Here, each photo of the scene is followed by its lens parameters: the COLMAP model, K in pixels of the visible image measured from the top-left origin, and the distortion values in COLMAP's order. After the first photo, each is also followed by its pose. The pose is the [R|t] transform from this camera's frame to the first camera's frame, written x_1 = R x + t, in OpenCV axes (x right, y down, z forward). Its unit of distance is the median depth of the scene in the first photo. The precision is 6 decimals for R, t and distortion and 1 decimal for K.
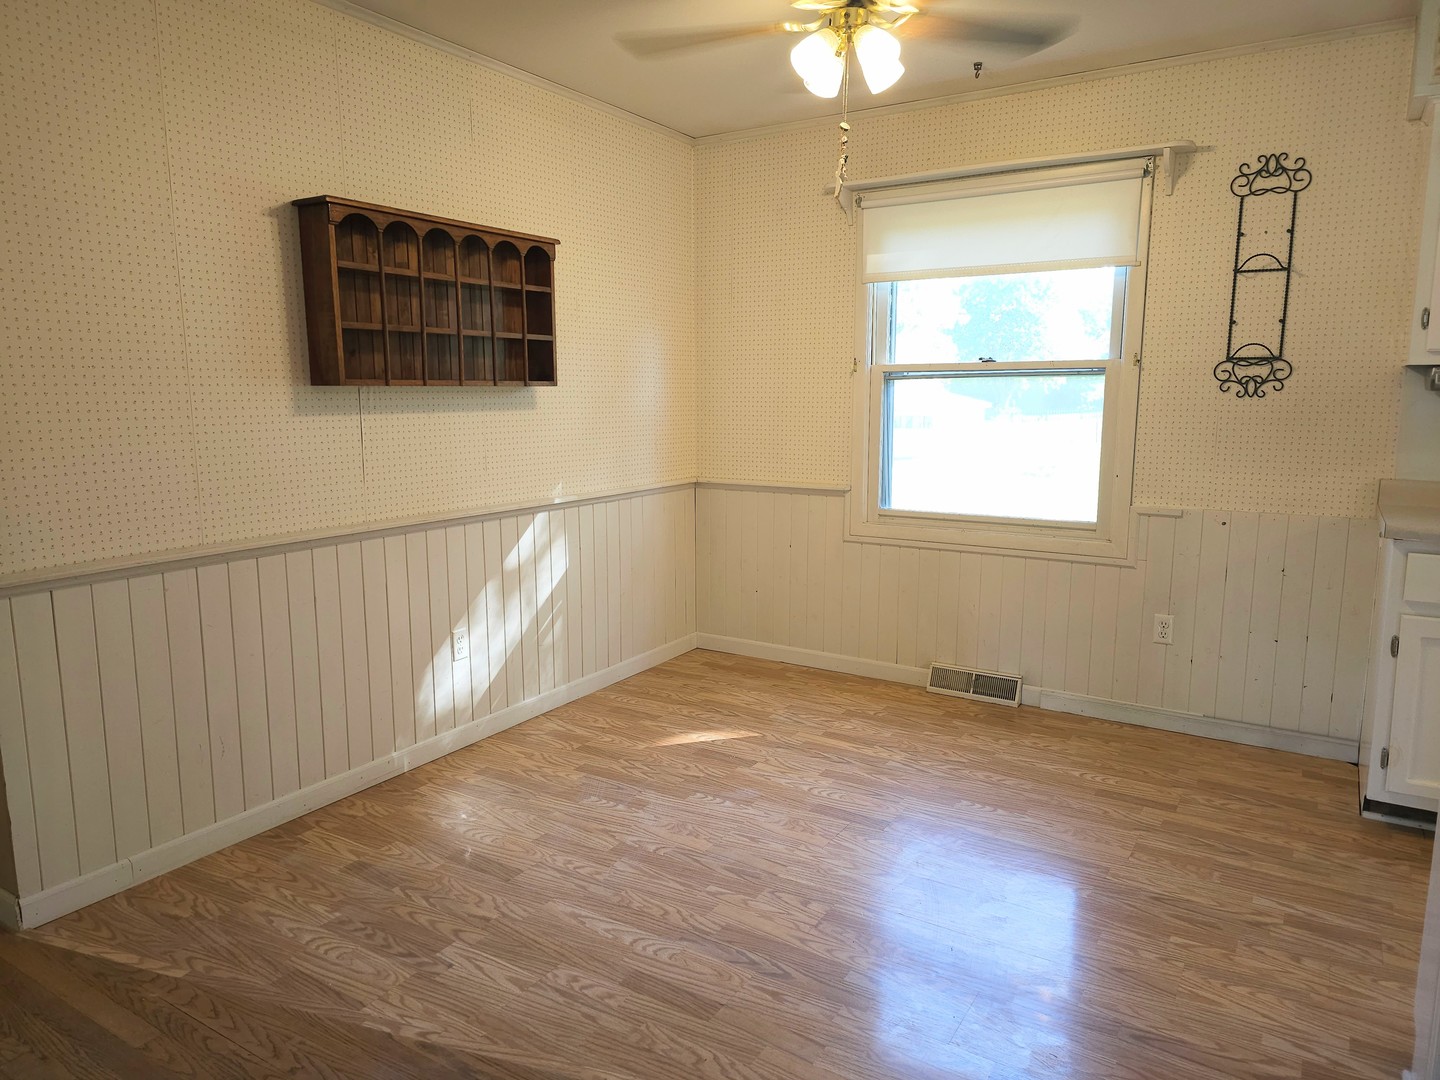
lens RADIAL K [[957.4, 0, 722.0], [0, 957.4, 536.8], [0, 0, 1]] dist [0.036524, -0.029036]
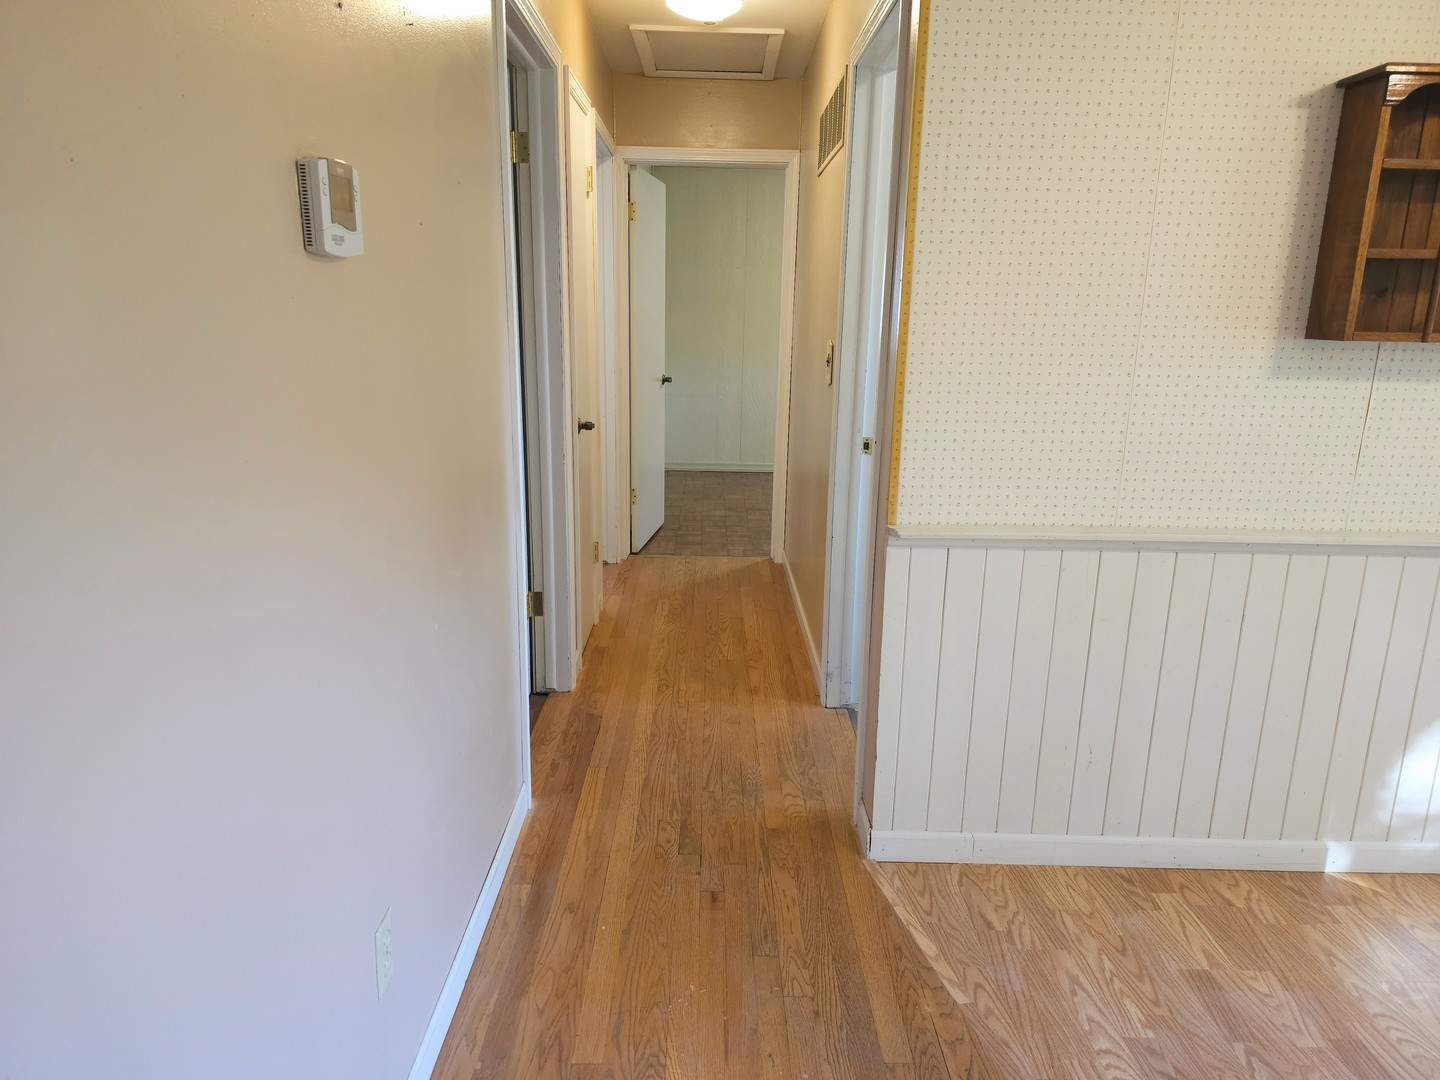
lens RADIAL K [[957.4, 0, 716.3], [0, 957.4, 536.8], [0, 0, 1]] dist [0.036524, -0.029036]
pose [[0.528427, 0.208804, -0.822901, -0.024159], [-0.151196, 0.976934, 0.150798, -0.055046], [0.835407, 0.044734, 0.547809, 0.235101]]
